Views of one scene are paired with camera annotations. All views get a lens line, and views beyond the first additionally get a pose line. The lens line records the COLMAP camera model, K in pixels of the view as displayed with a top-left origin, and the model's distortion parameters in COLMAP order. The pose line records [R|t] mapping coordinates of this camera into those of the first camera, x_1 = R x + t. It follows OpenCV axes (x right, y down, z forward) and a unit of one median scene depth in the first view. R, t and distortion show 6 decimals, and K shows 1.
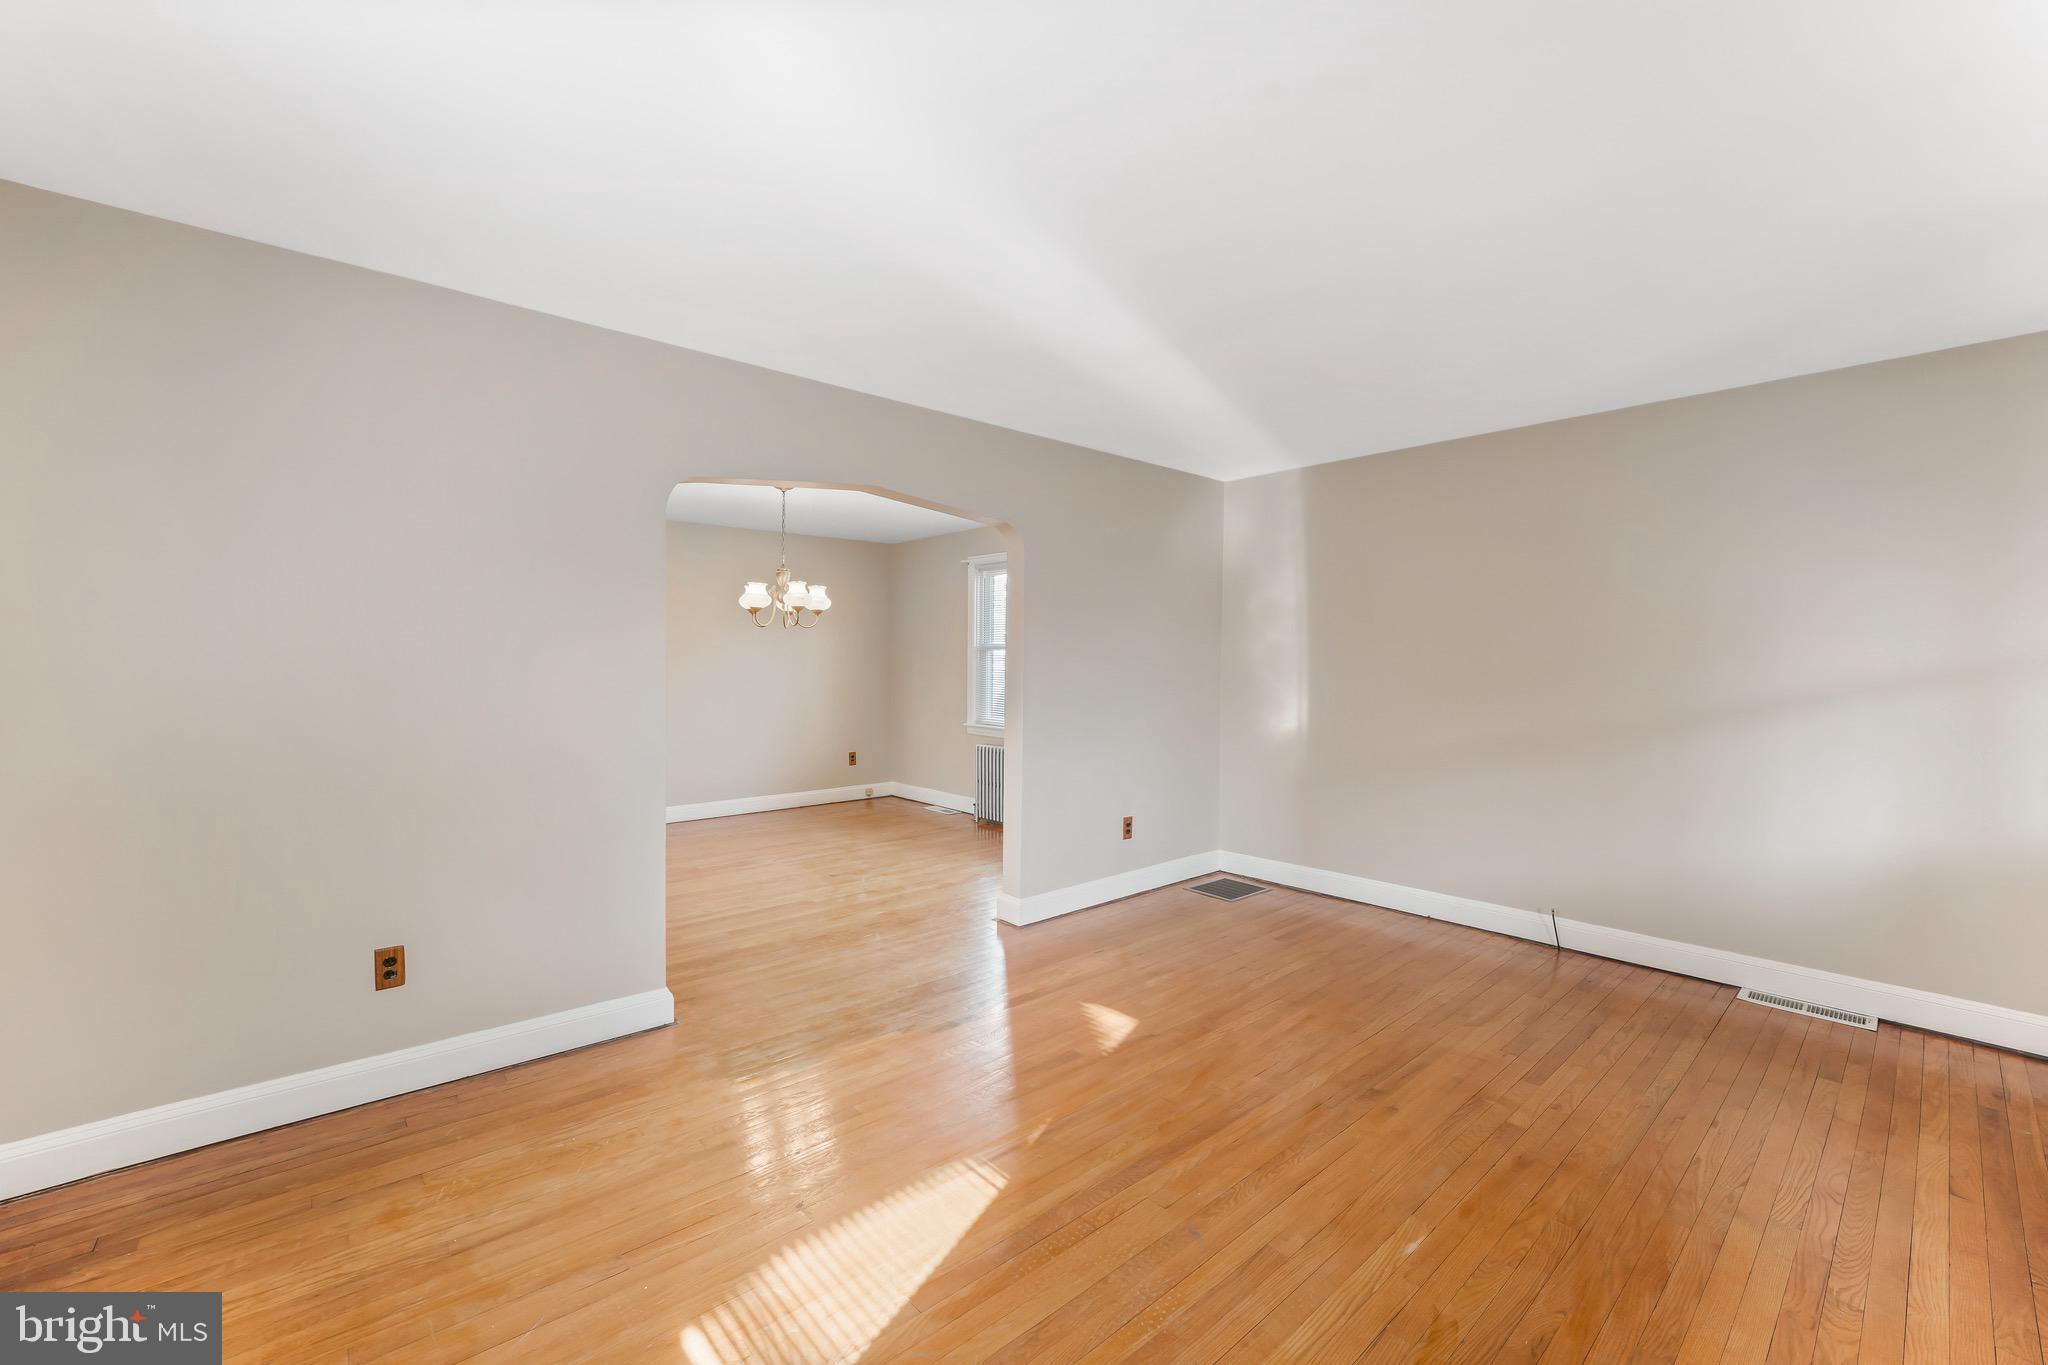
lens RADIAL K [[828.3, 0, 1019.0], [0, 828.3, 682.3], [0, 0, 1]] dist [-0.022664, 0.002468]
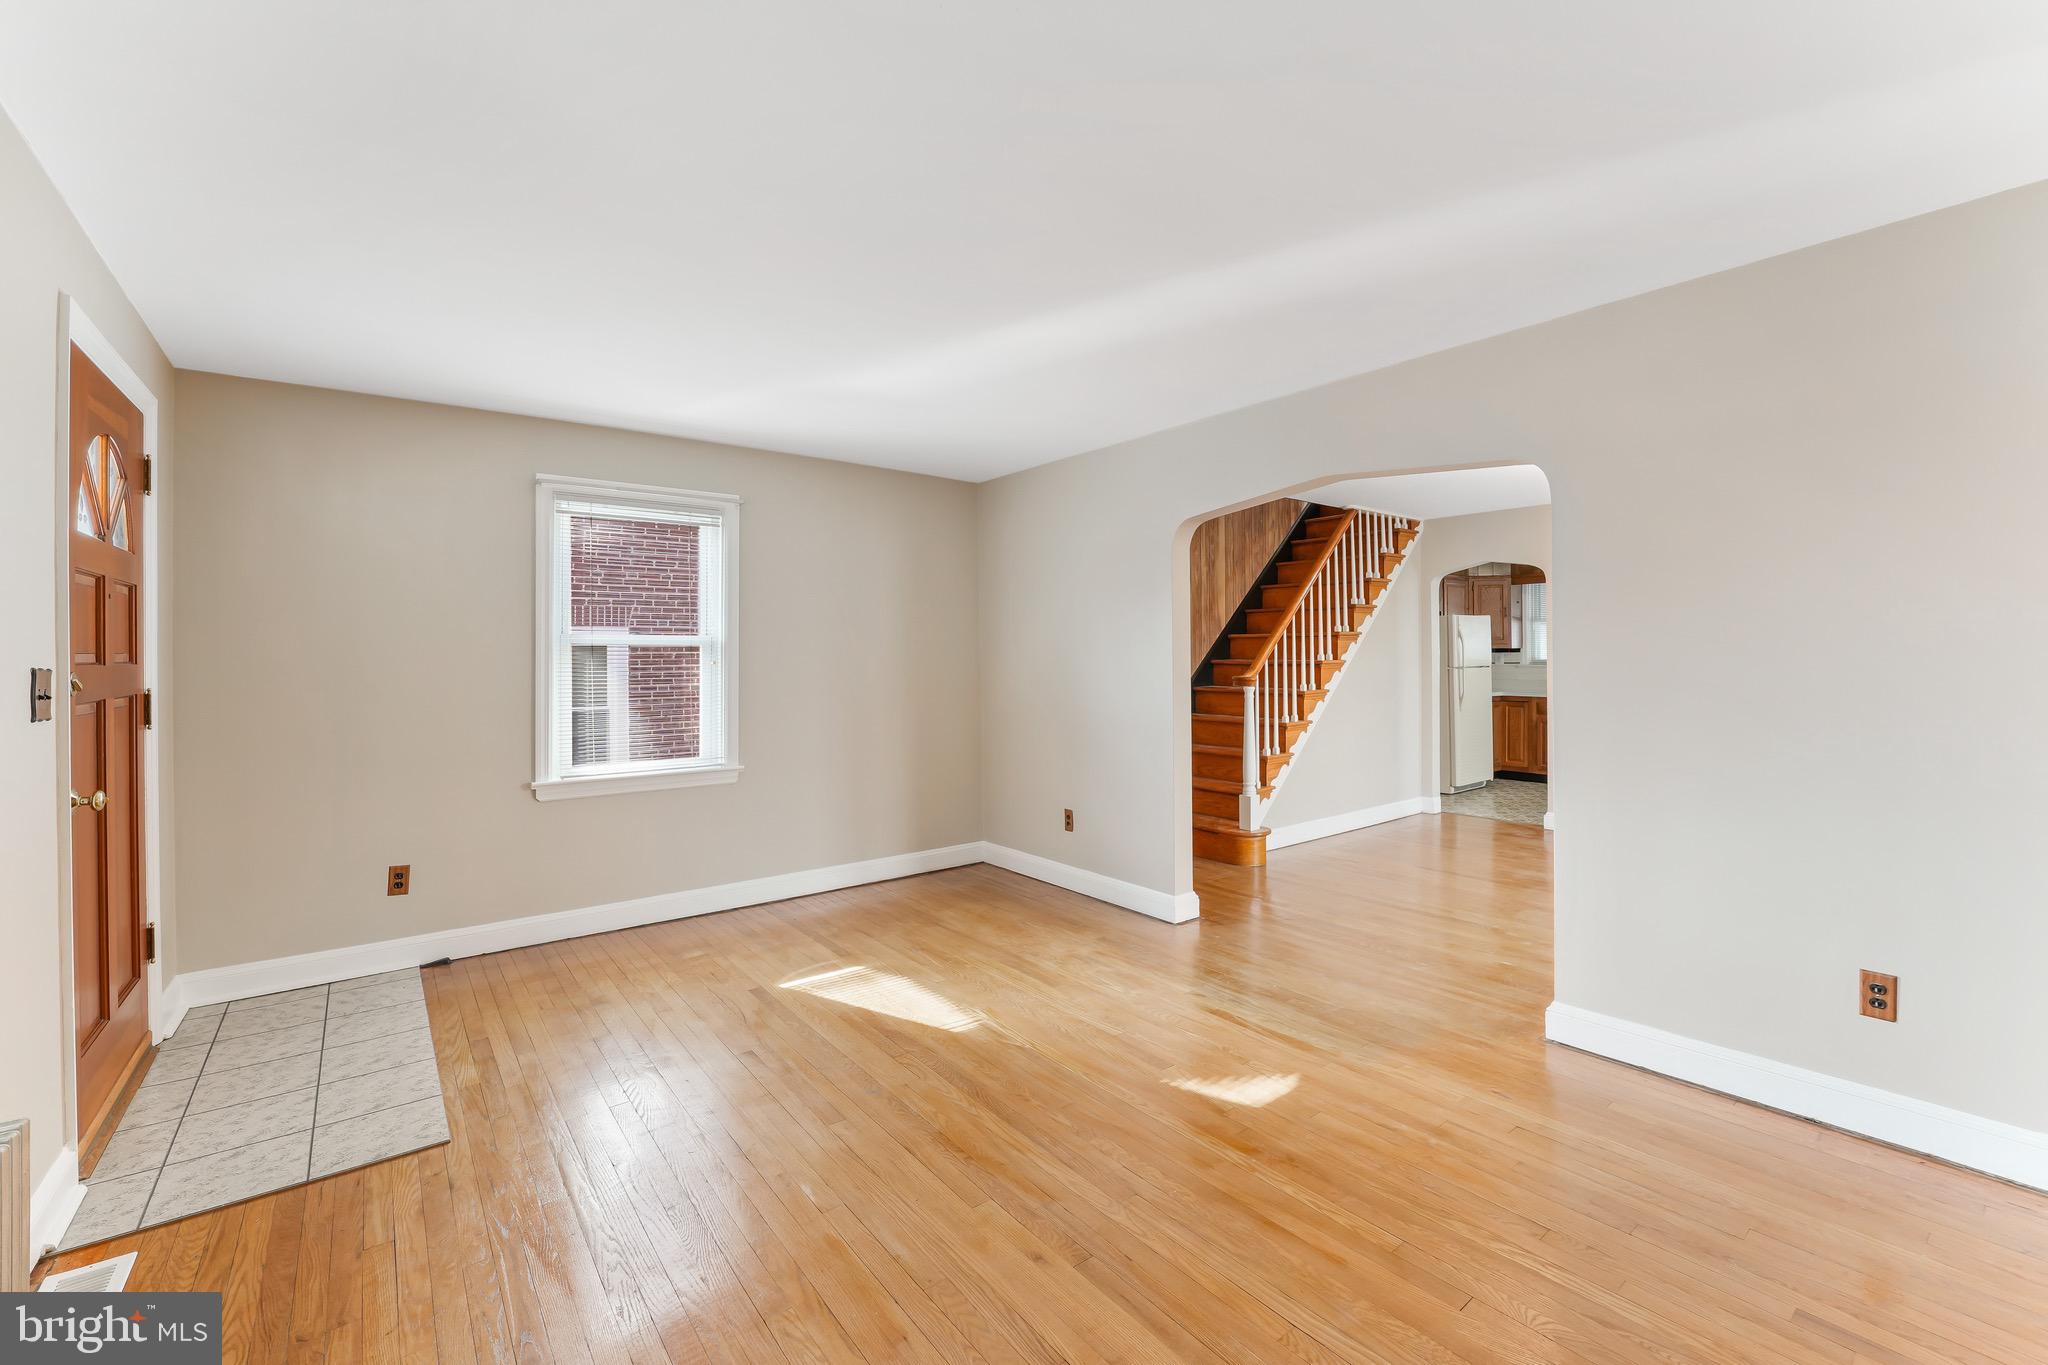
lens RADIAL K [[828.3, 0, 1019.0], [0, 828.3, 682.3], [0, 0, 1]] dist [-0.022664, 0.002468]
pose [[-0.051587, 0.025983, -0.998330, 1.150696], [-0.008610, 0.999613, 0.026461, -0.021594], [0.998631, 0.009961, -0.051343, 0.985989]]
